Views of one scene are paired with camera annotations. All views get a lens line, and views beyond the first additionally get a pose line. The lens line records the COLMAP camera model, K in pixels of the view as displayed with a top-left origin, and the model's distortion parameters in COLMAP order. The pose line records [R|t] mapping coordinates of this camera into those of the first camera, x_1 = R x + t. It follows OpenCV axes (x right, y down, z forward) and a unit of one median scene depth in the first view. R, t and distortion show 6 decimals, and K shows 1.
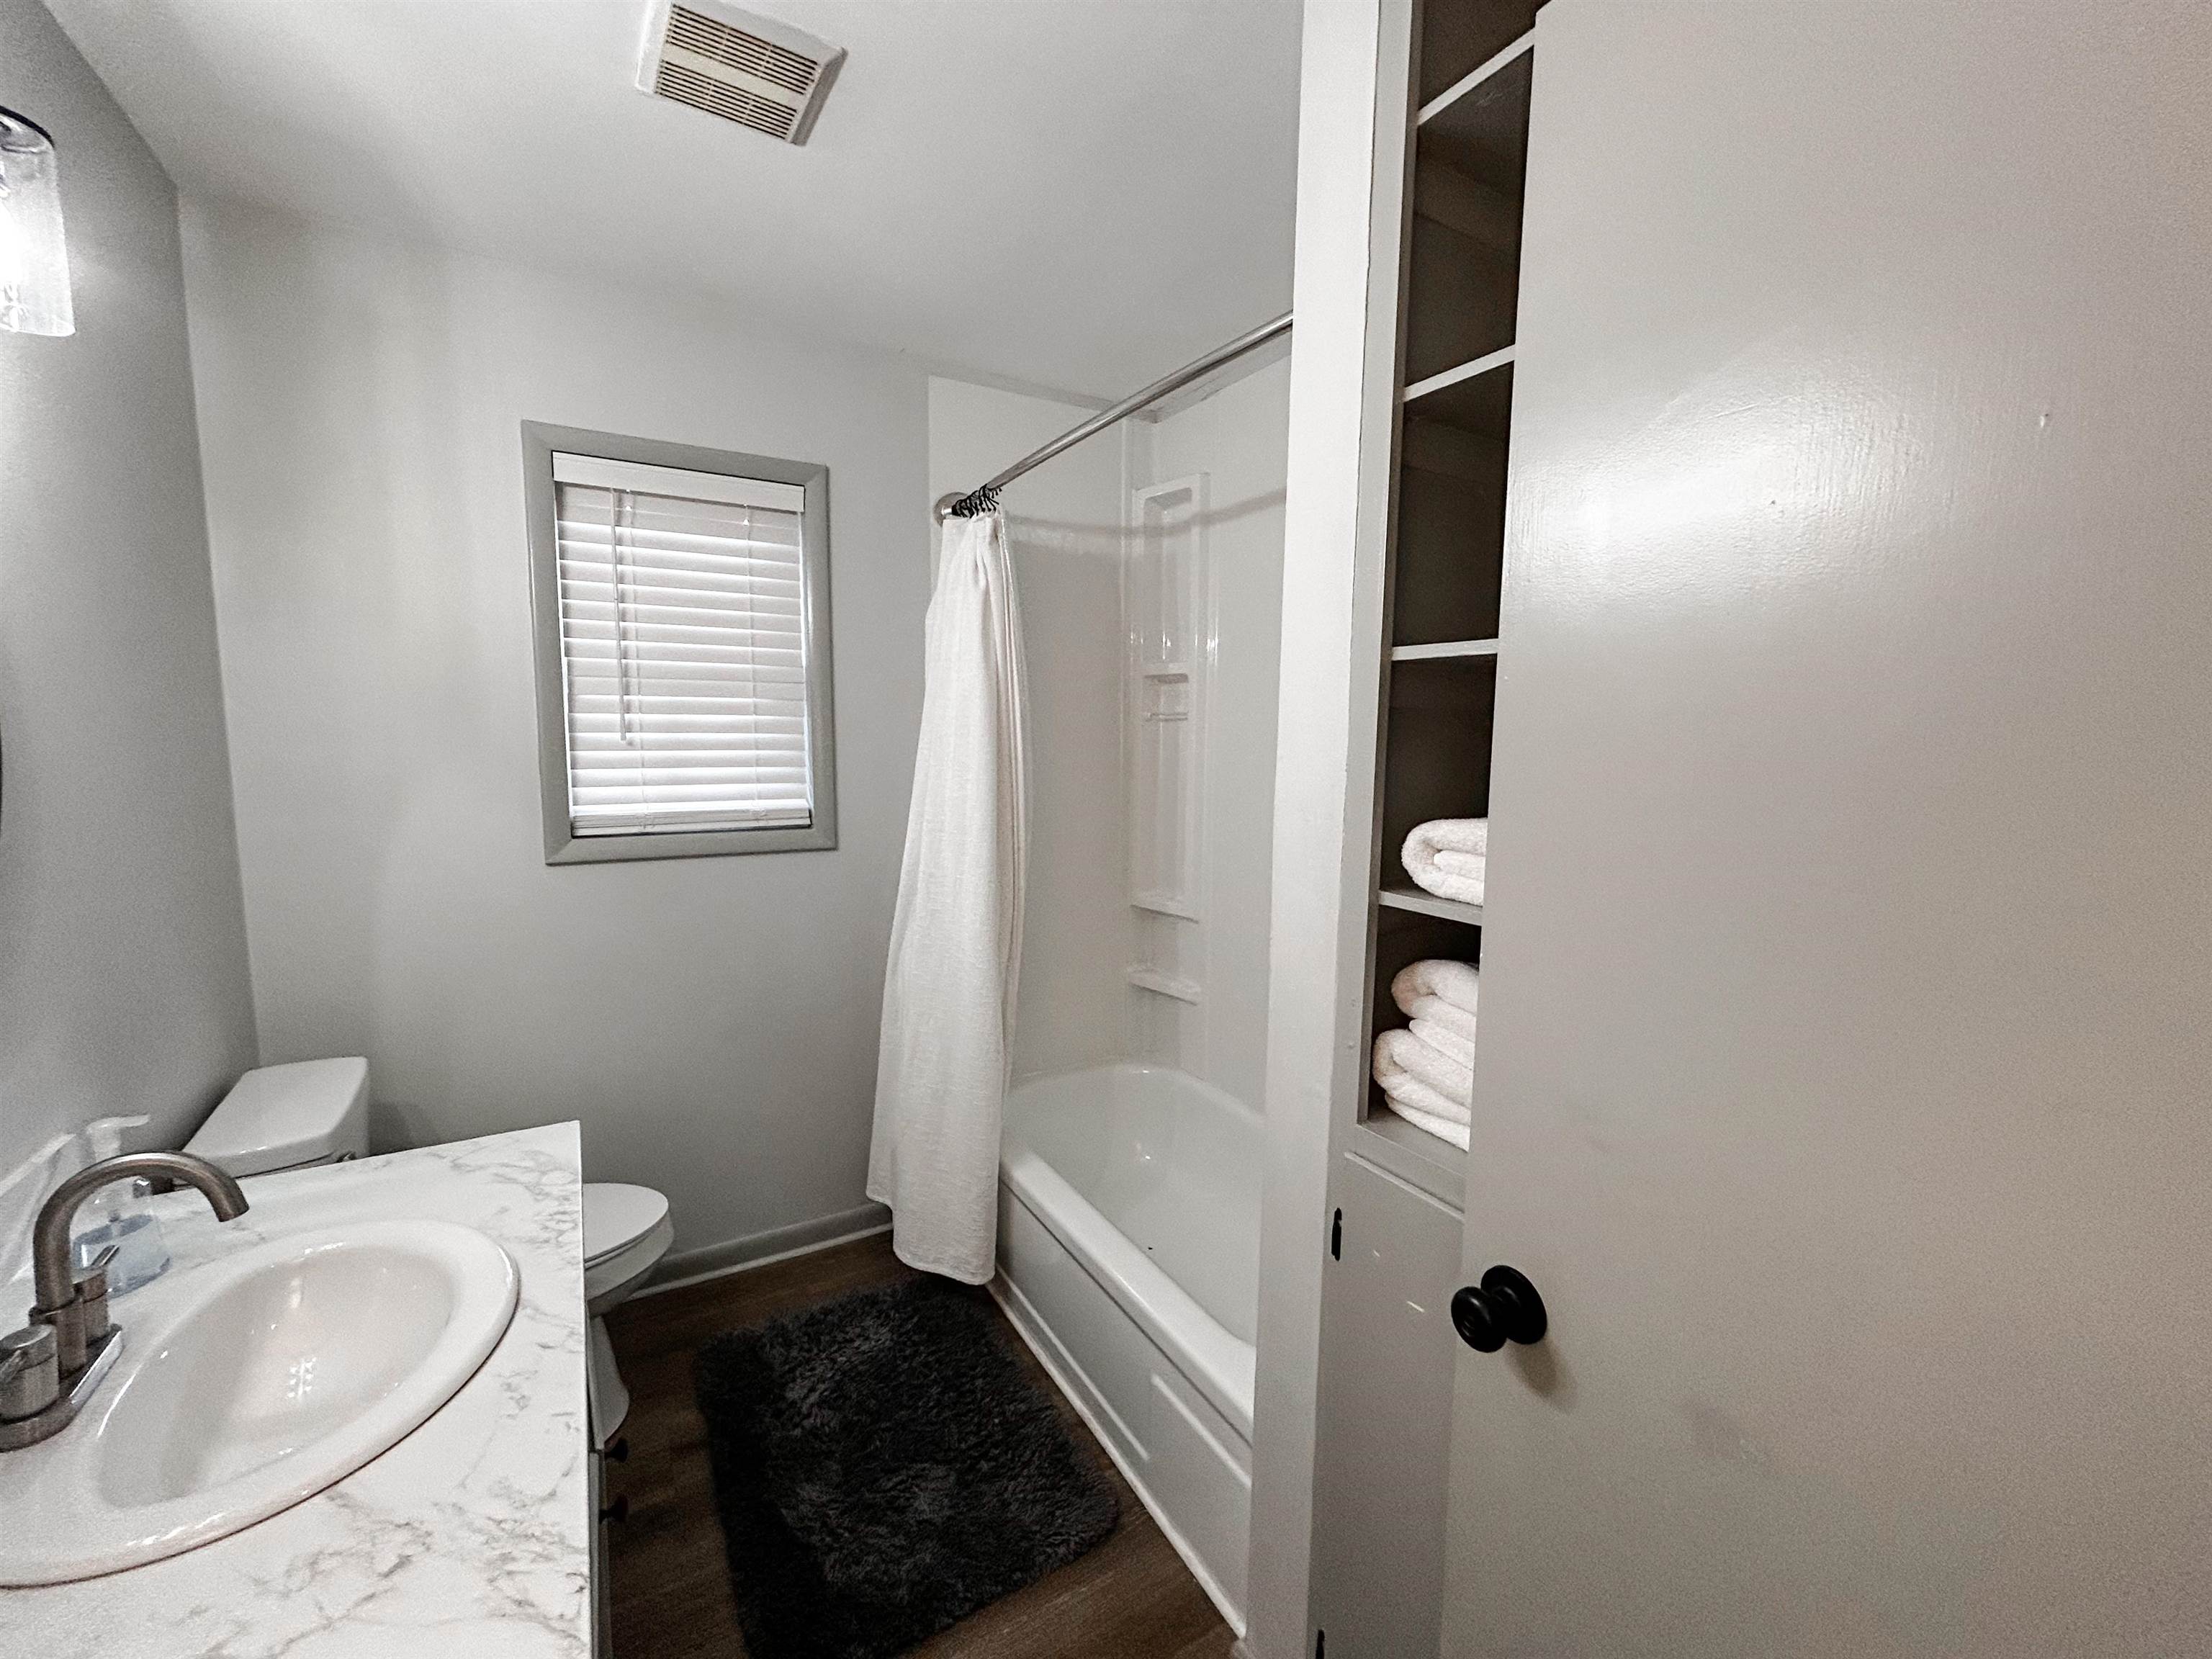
lens RADIAL K [[890.5, 0, 1102.9], [0, 890.5, 828.6], [0, 0, 1]] dist [0.000995, 0.001804]
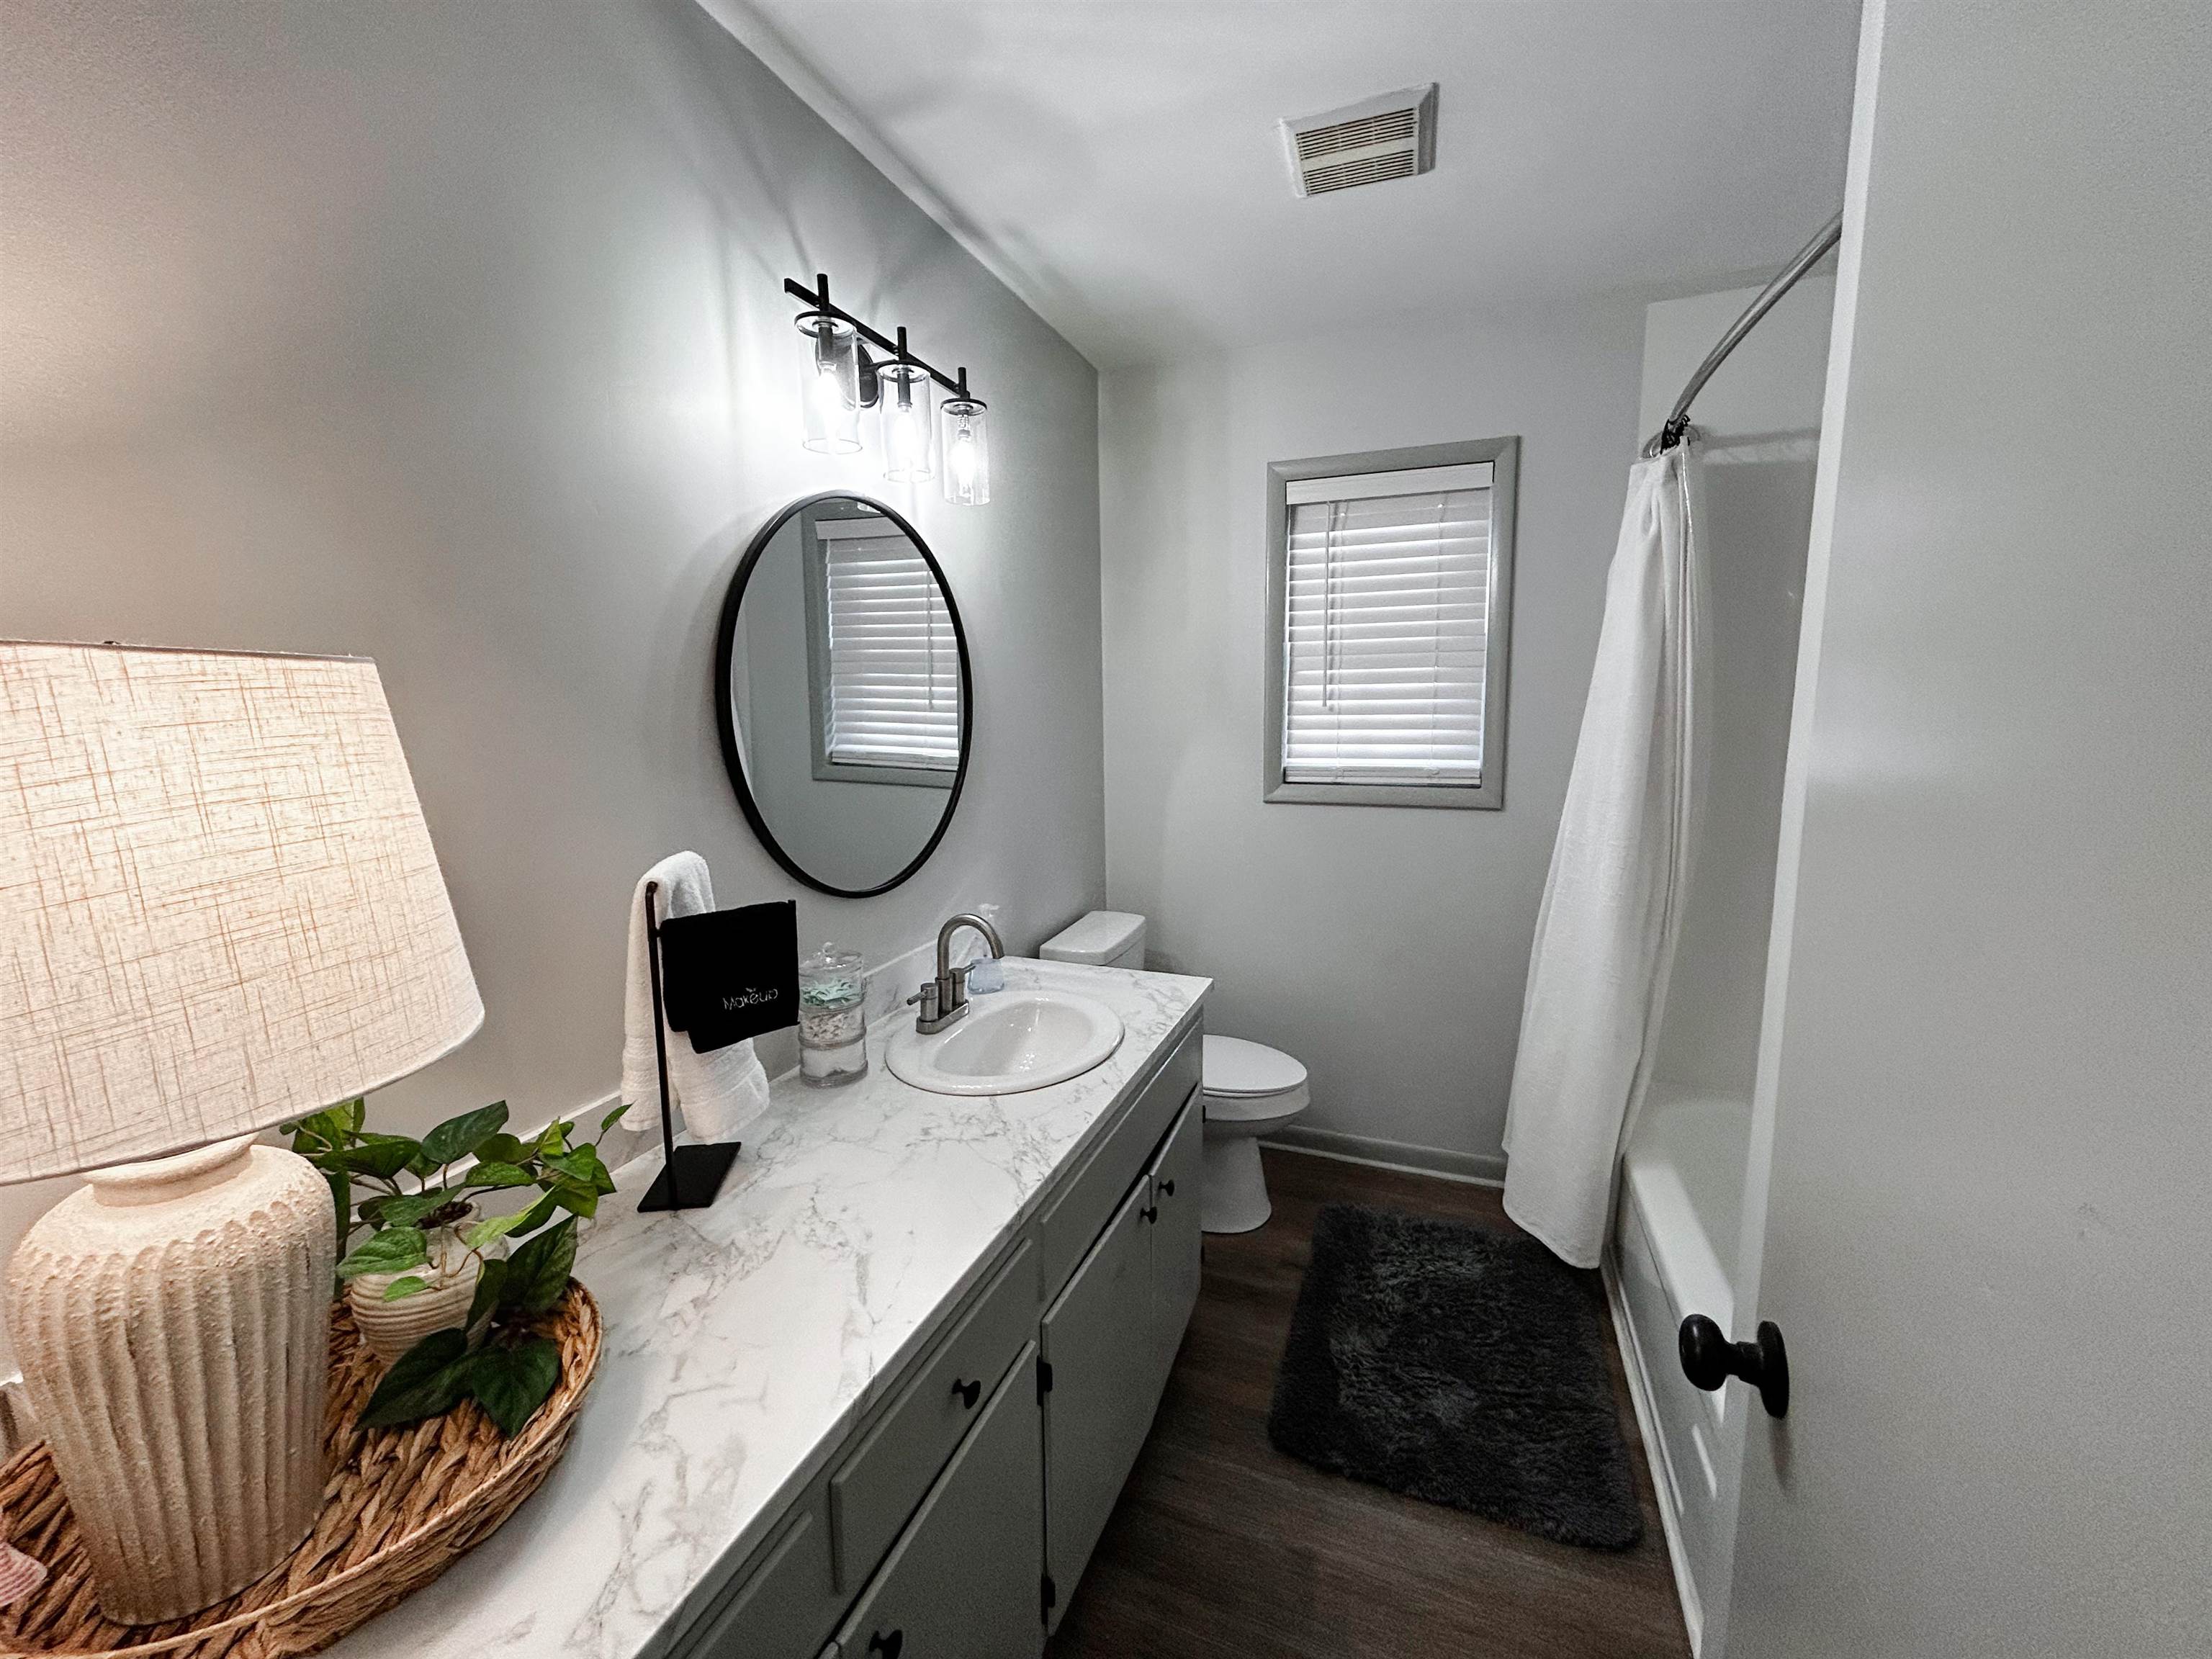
lens RADIAL K [[890.5, 0, 1106.8], [0, 890.5, 827.3], [0, 0, 1]] dist [0.000995, 0.001804]
pose [[0.624732, 0.094989, -0.775040, 0.253696], [-0.066162, 0.995443, 0.068671, 0.002923], [0.778031, 0.008377, 0.628170, -0.008981]]
